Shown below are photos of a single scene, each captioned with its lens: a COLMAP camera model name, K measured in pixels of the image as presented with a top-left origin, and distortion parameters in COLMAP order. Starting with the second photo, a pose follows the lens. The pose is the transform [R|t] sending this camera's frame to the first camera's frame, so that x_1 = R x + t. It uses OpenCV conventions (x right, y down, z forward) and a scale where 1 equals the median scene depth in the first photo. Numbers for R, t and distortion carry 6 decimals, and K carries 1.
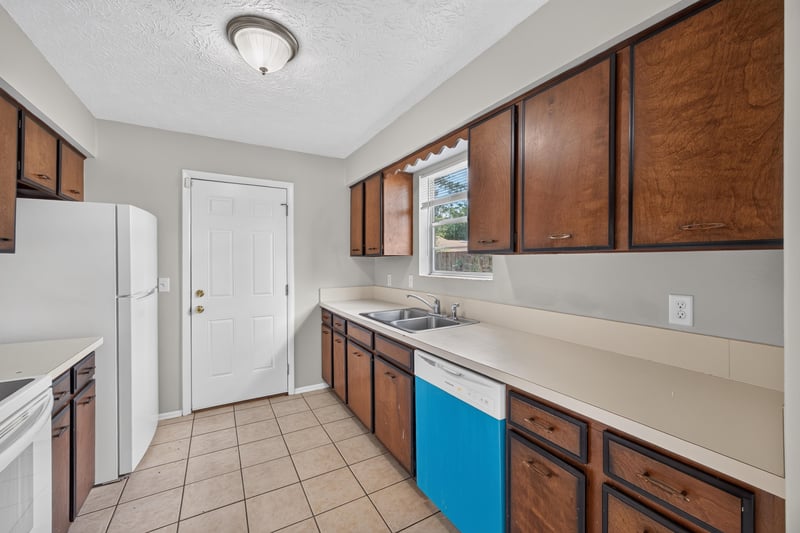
lens RADIAL K [[322.4, 0, 394.7], [0, 322.4, 263.1], [0, 0, 1]] dist [-0.012288, 0.003901]
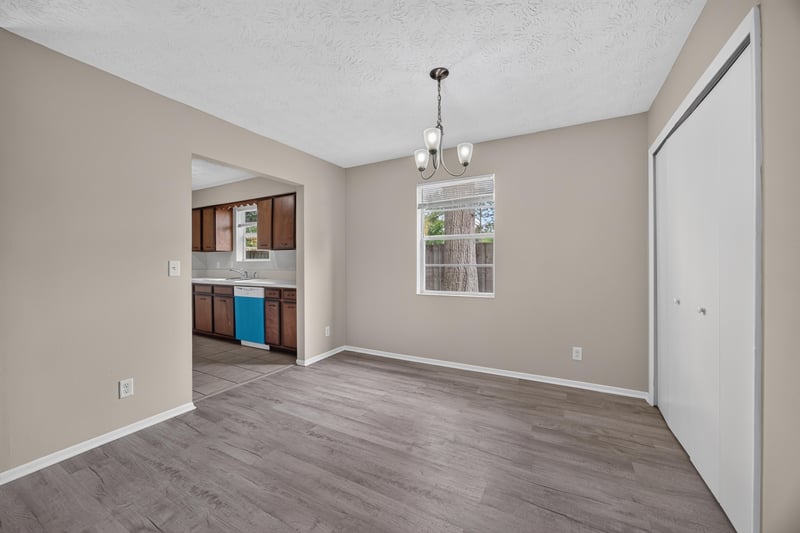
lens RADIAL K [[322.4, 0, 394.7], [0, 322.4, 264.3], [0, 0, 1]] dist [-0.012288, 0.003901]
pose [[0.865052, -0.007182, 0.501631, -0.078450], [0.007824, 0.999969, 0.000825, 0.068312], [-0.501621, 0.003211, 0.865081, -1.251708]]
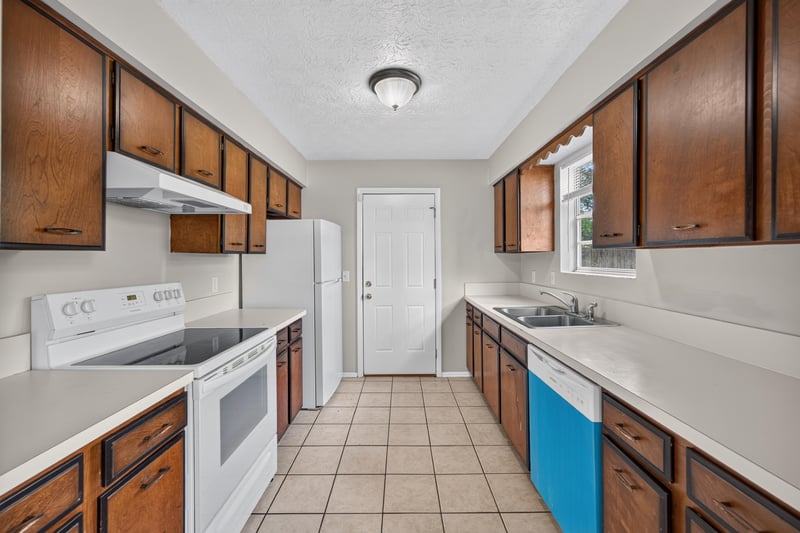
lens RADIAL K [[322.4, 0, 395.5], [0, 322.4, 259.0], [0, 0, 1]] dist [-0.012288, 0.003901]
pose [[0.863842, -0.003371, -0.503752, 0.143366], [0.002063, 0.999993, -0.003155, 0.001691], [0.503759, 0.001687, 0.863842, -0.059812]]
